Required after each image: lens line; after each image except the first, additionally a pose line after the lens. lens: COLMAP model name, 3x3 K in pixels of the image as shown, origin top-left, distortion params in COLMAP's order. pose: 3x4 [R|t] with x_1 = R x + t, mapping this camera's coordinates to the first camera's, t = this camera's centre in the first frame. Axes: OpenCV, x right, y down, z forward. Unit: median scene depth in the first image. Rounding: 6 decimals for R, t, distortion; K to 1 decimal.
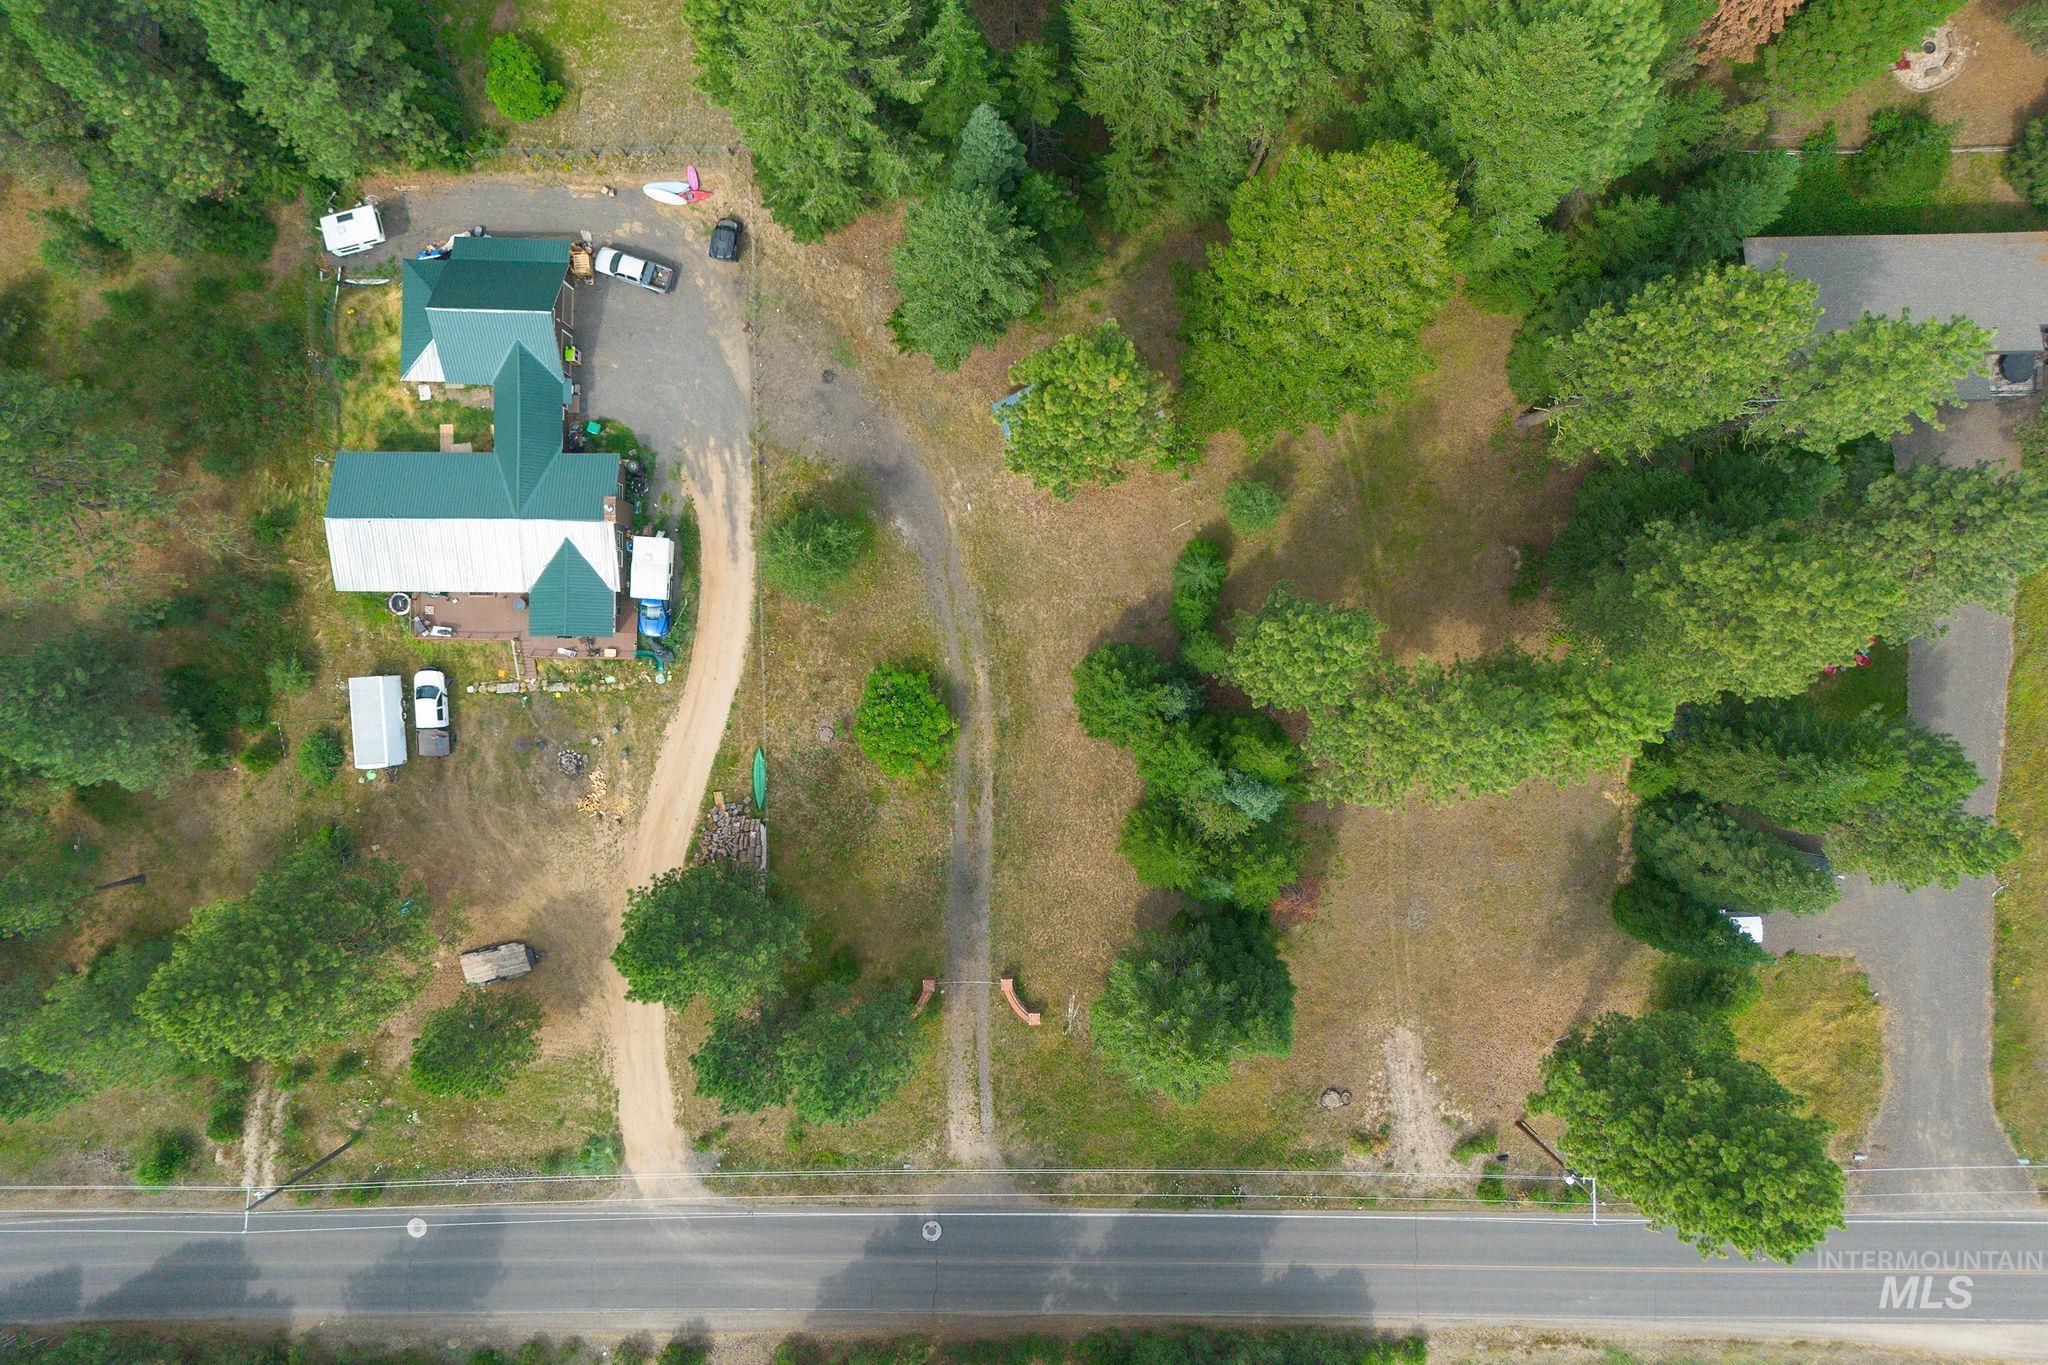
lens RADIAL K [[1444.5, 0, 1021.0], [0, 1444.5, 684.6], [0, 0, 1]] dist [0.060280, -0.053277]
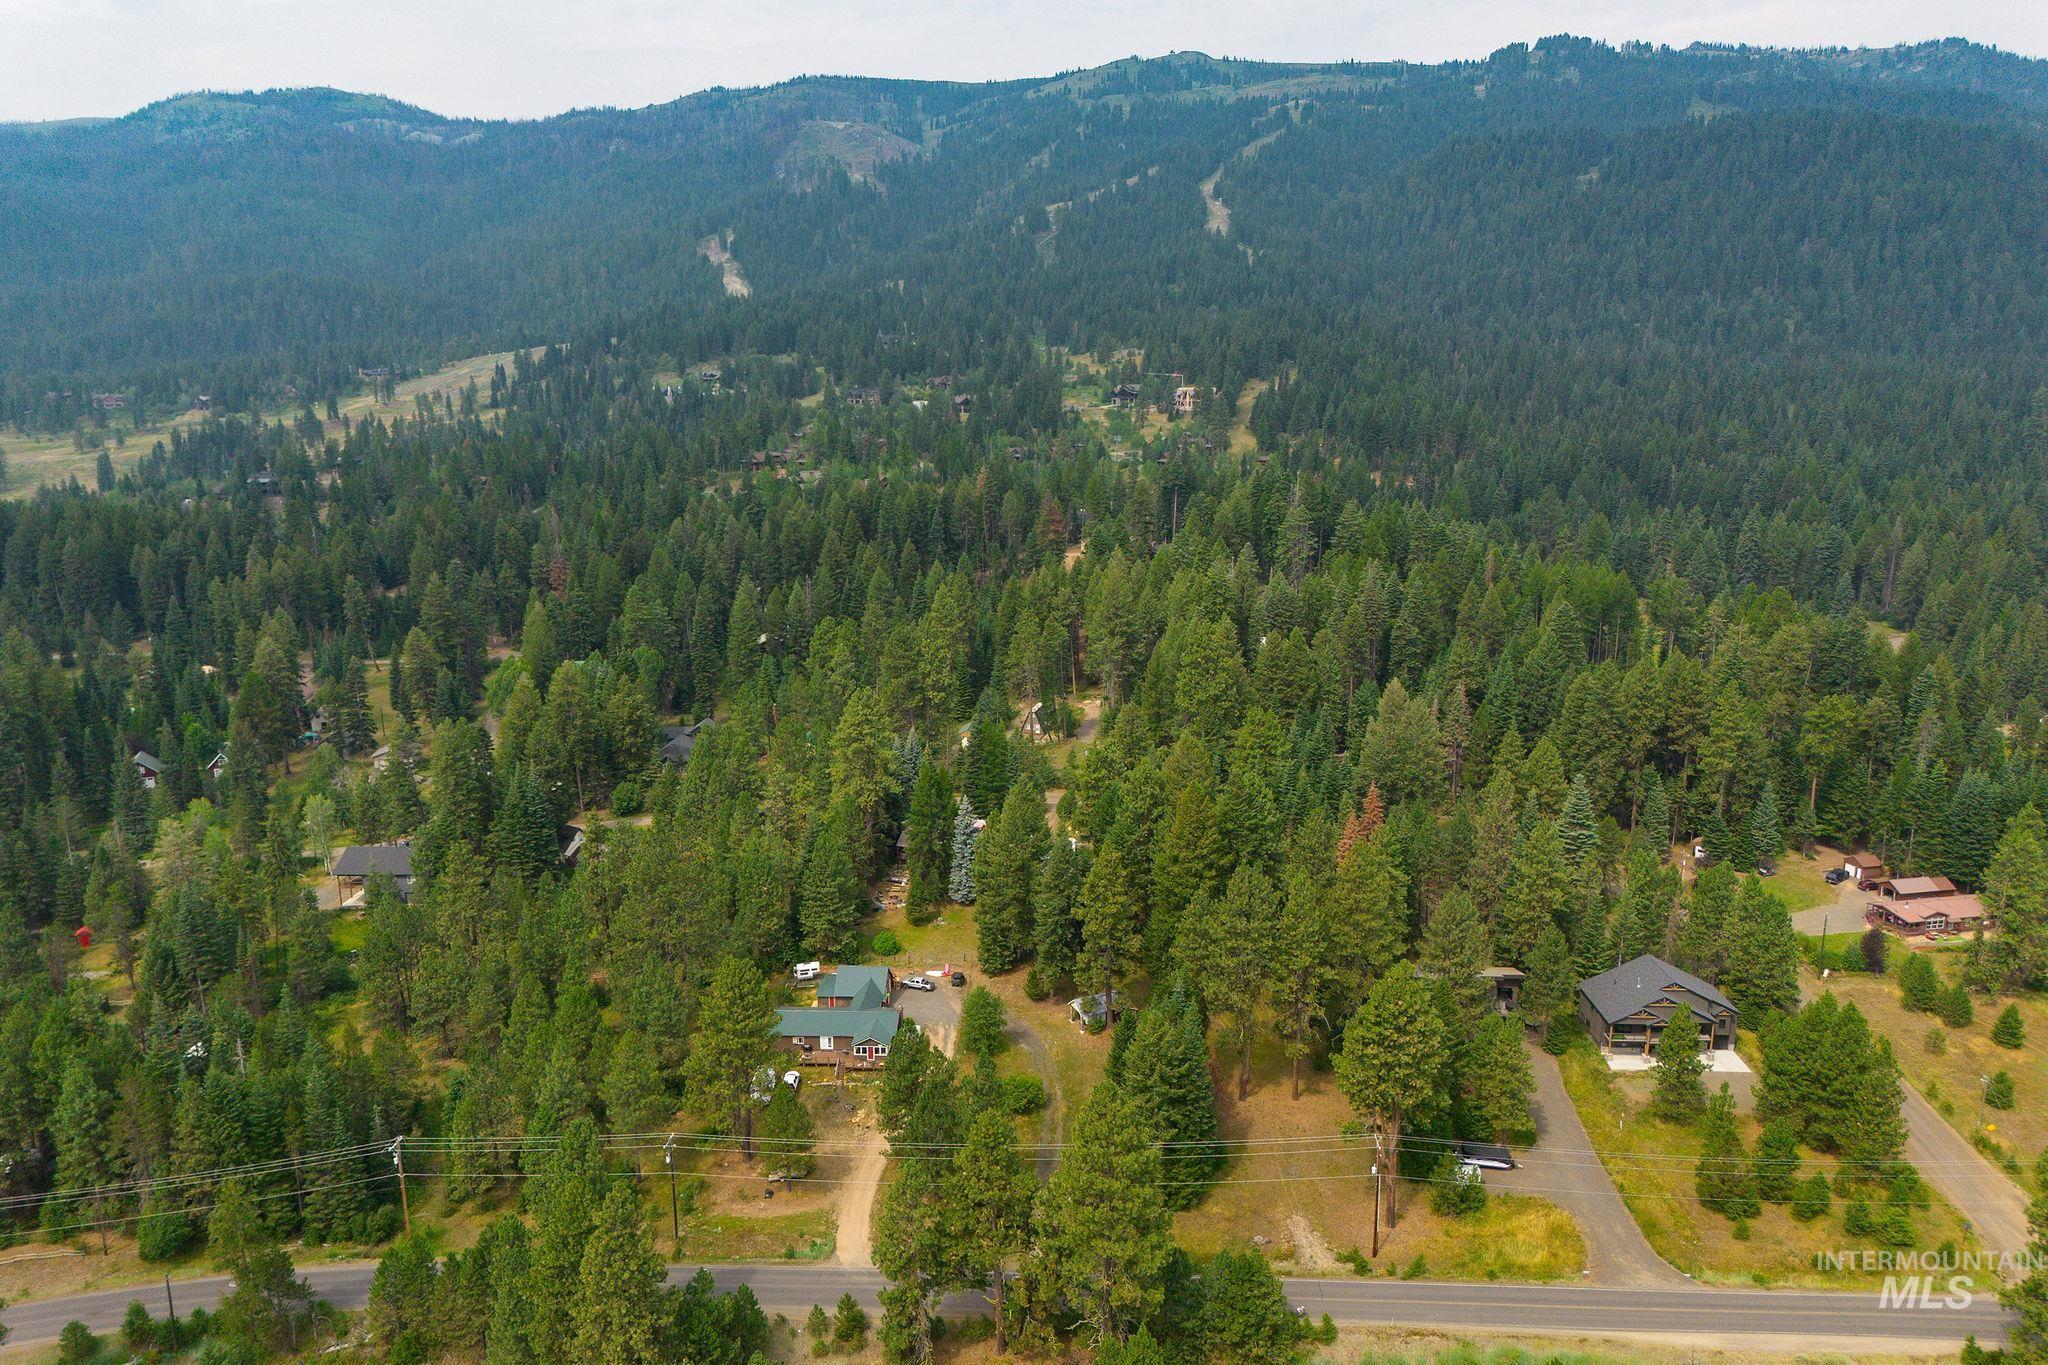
lens RADIAL K [[1444.5, 0, 1022.9], [0, 1444.5, 702.1], [0, 0, 1]] dist [0.060280, -0.053277]
pose [[0.998553, 0.016999, -0.051014, 0.016258], [-0.053577, 0.233951, -0.970771, 1.806738], [-0.004567, 0.972100, 0.234524, 0.001232]]
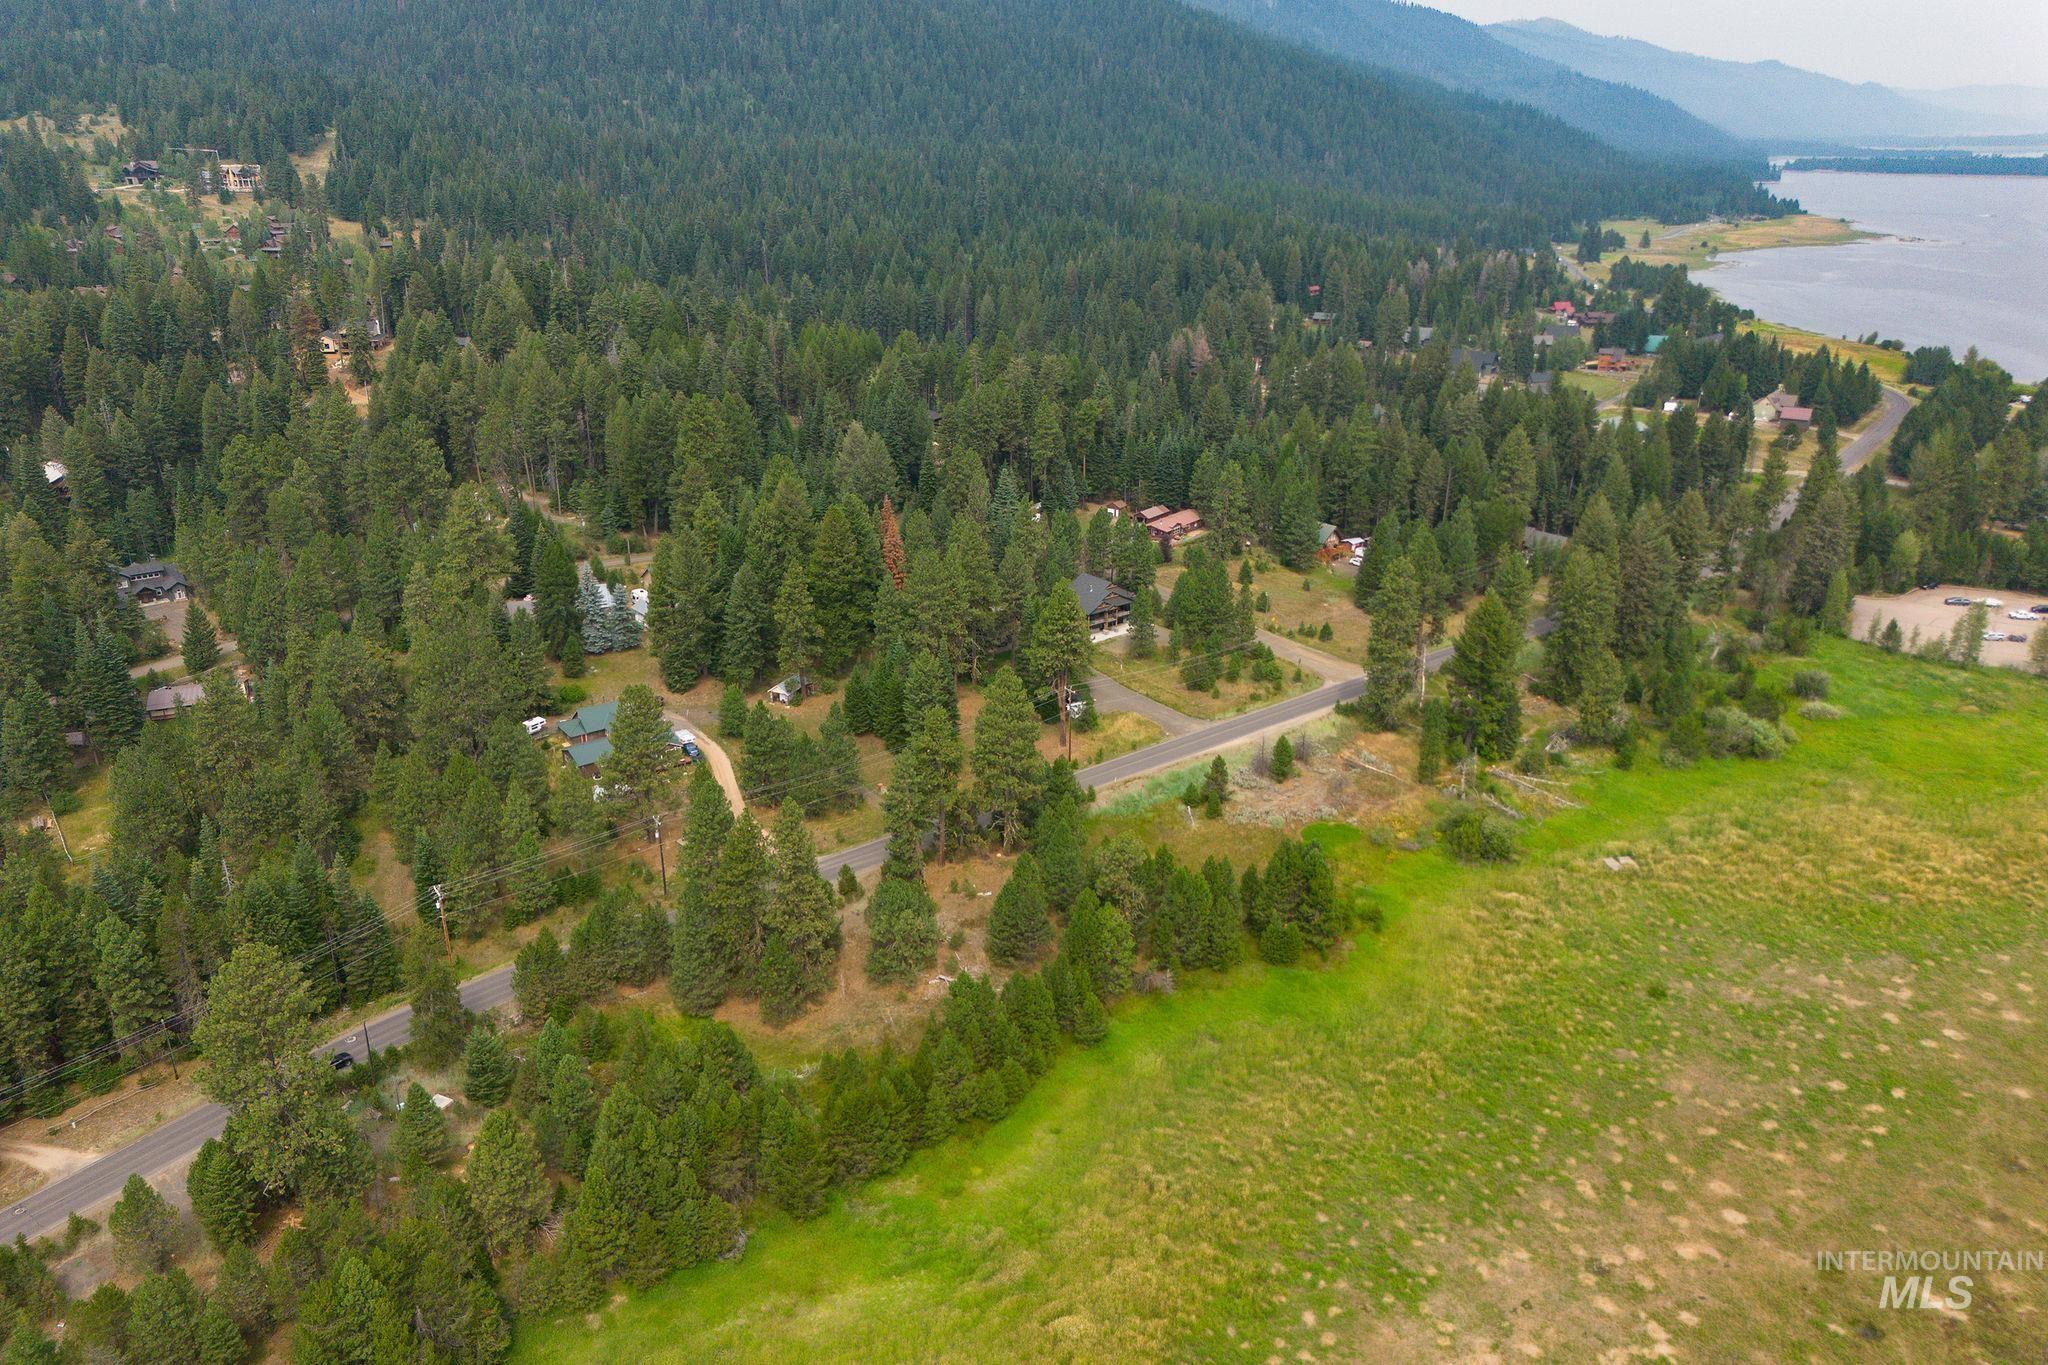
lens RADIAL K [[1444.5, 0, 1033.7], [0, 1444.5, 668.8], [0, 0, 1]] dist [0.060280, -0.053277]
pose [[0.786456, -0.204976, 0.582642, -1.241123], [0.617462, 0.283948, -0.733563, 2.188681], [-0.015077, 0.936674, 0.349878, -0.089484]]
